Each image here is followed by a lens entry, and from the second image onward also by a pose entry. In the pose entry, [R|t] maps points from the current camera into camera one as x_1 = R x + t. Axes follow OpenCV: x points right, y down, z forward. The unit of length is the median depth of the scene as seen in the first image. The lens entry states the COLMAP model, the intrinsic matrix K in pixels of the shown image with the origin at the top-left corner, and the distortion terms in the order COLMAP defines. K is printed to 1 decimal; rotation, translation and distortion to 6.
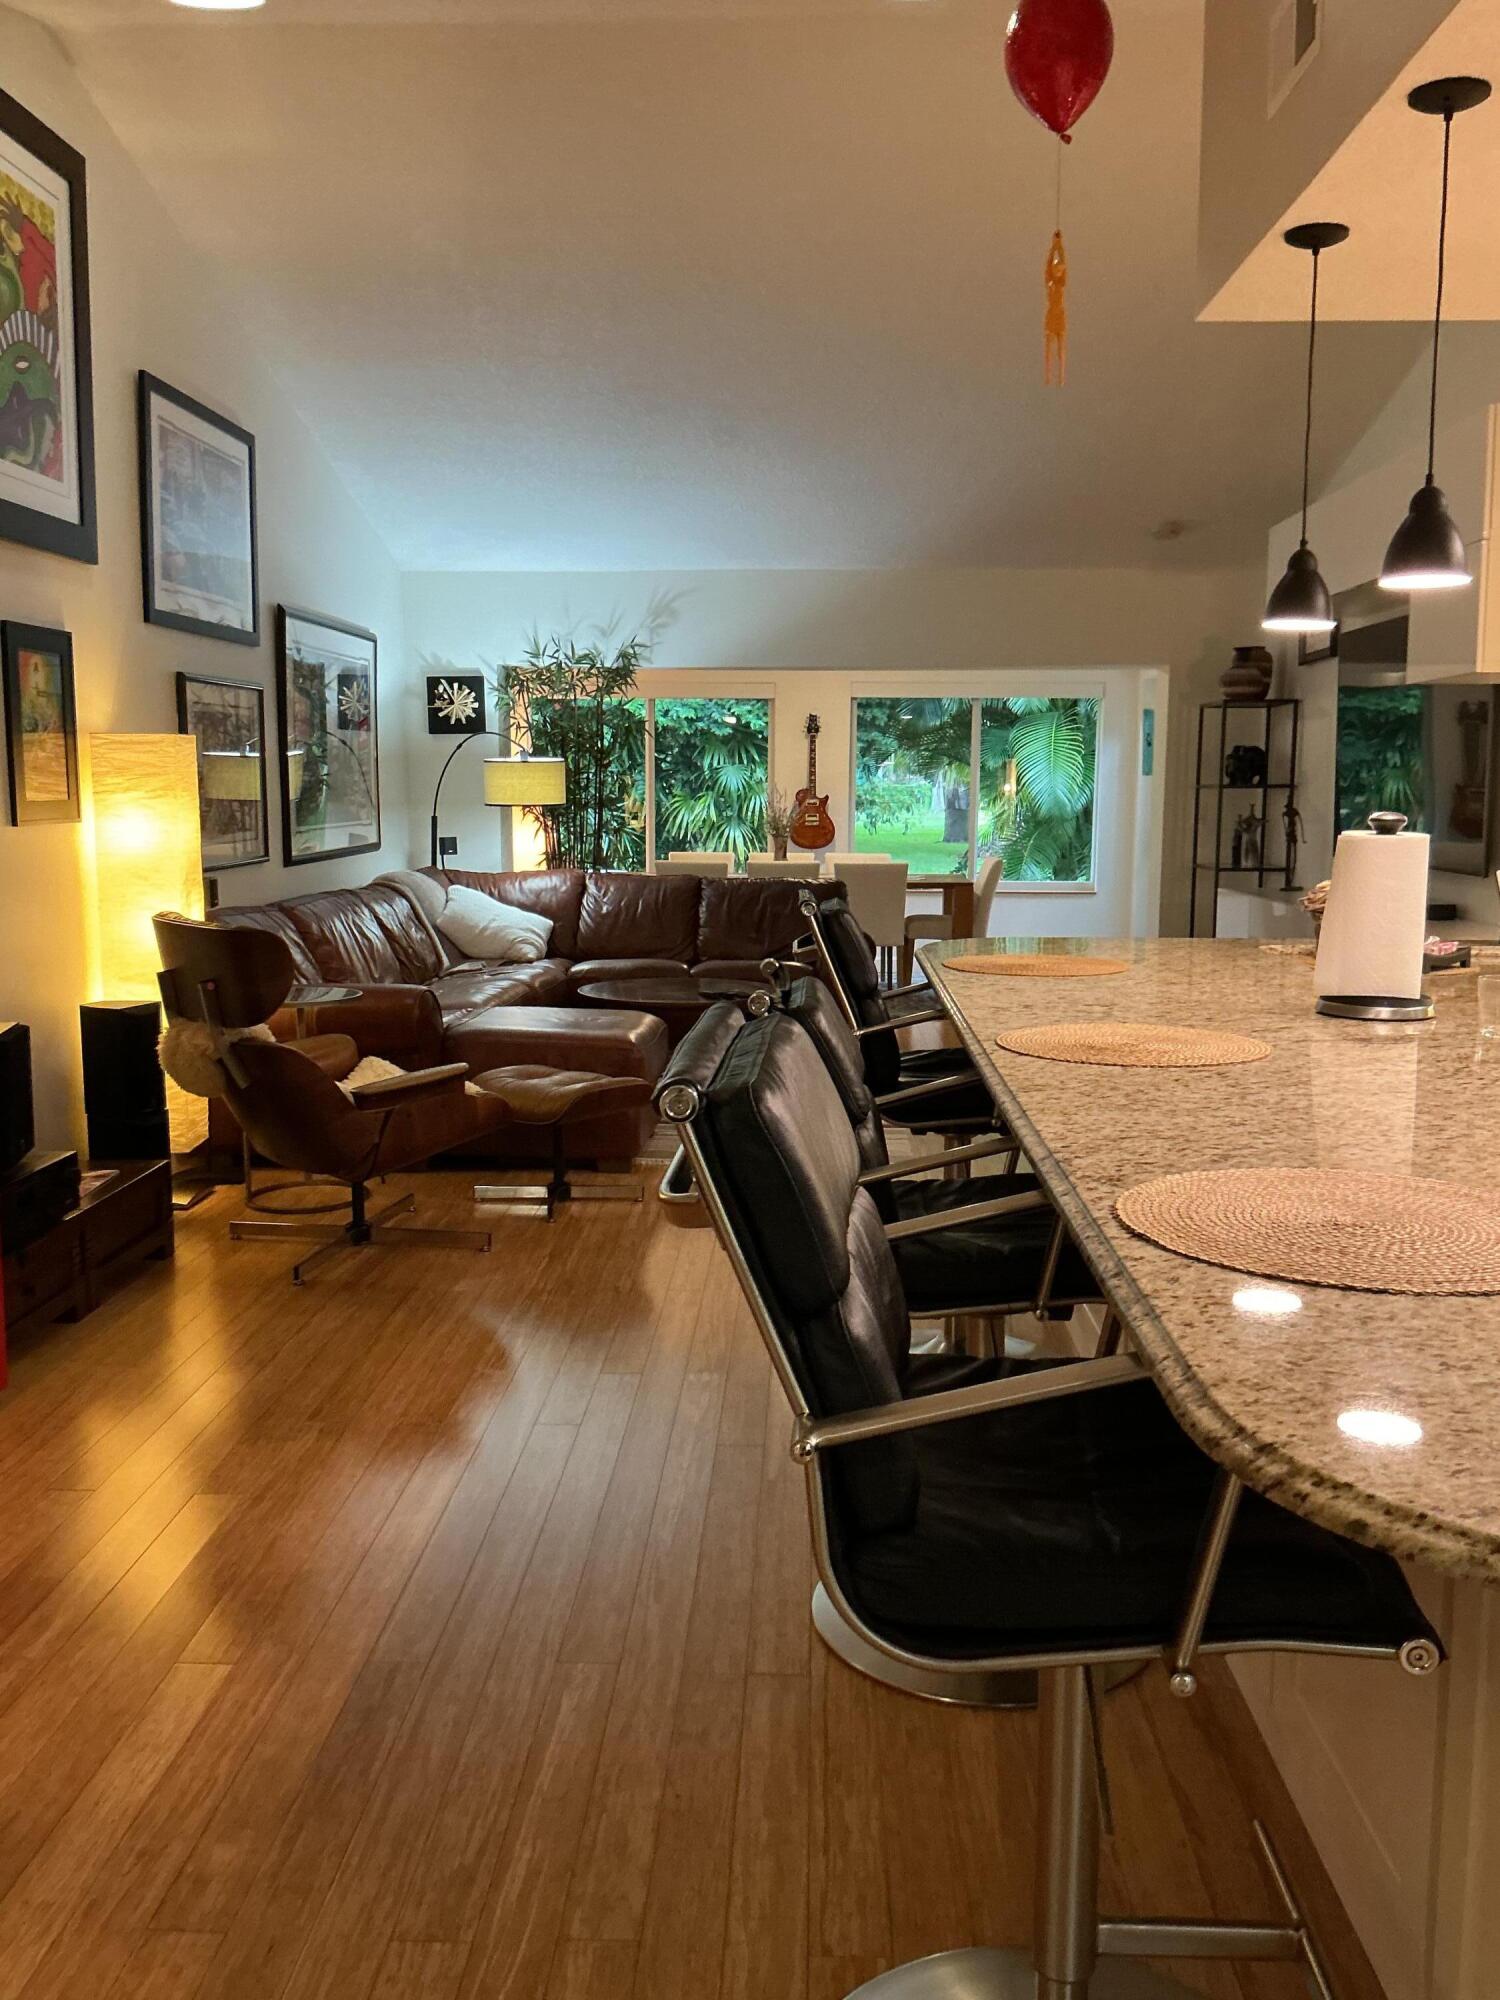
lens RADIAL K [[1660.6, 0, 742.5], [0, 1660.6, 1001.2], [0, 0, 1]] dist [0.129440, -0.219942]
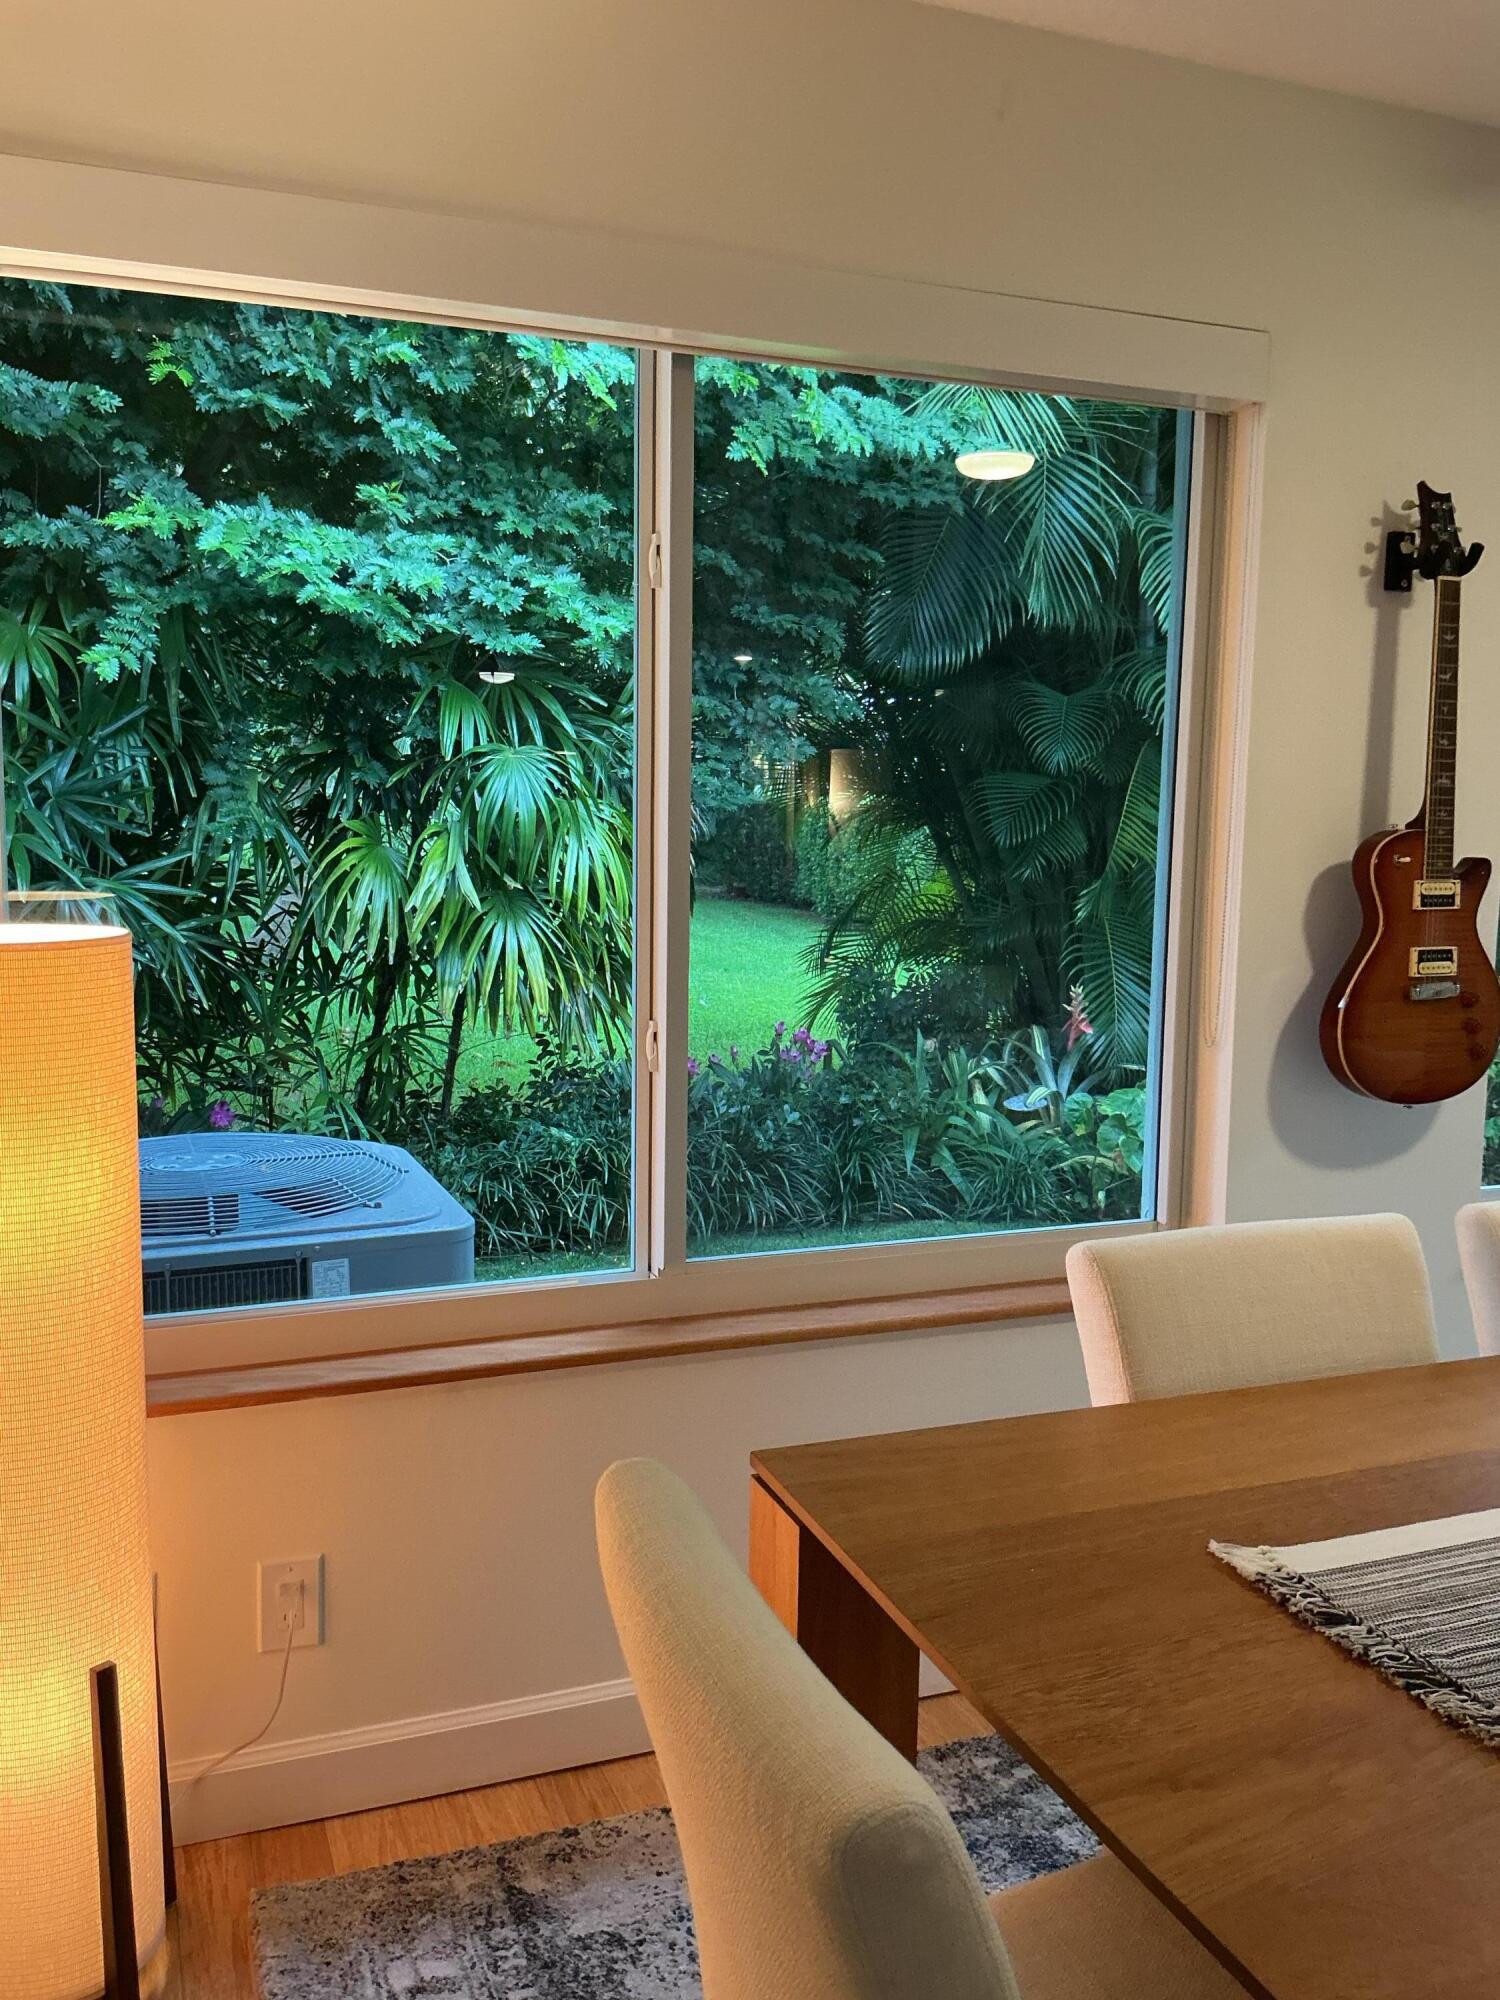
lens RADIAL K [[1660.6, 0, 742.5], [0, 1660.6, 1001.2], [0, 0, 1]] dist [0.129440, -0.219942]
pose [[0.913245, -0.040759, 0.405366, -0.105910], [0.044073, 0.999028, 0.001158, -0.087555], [-0.405019, 0.016808, 0.914154, 0.666658]]
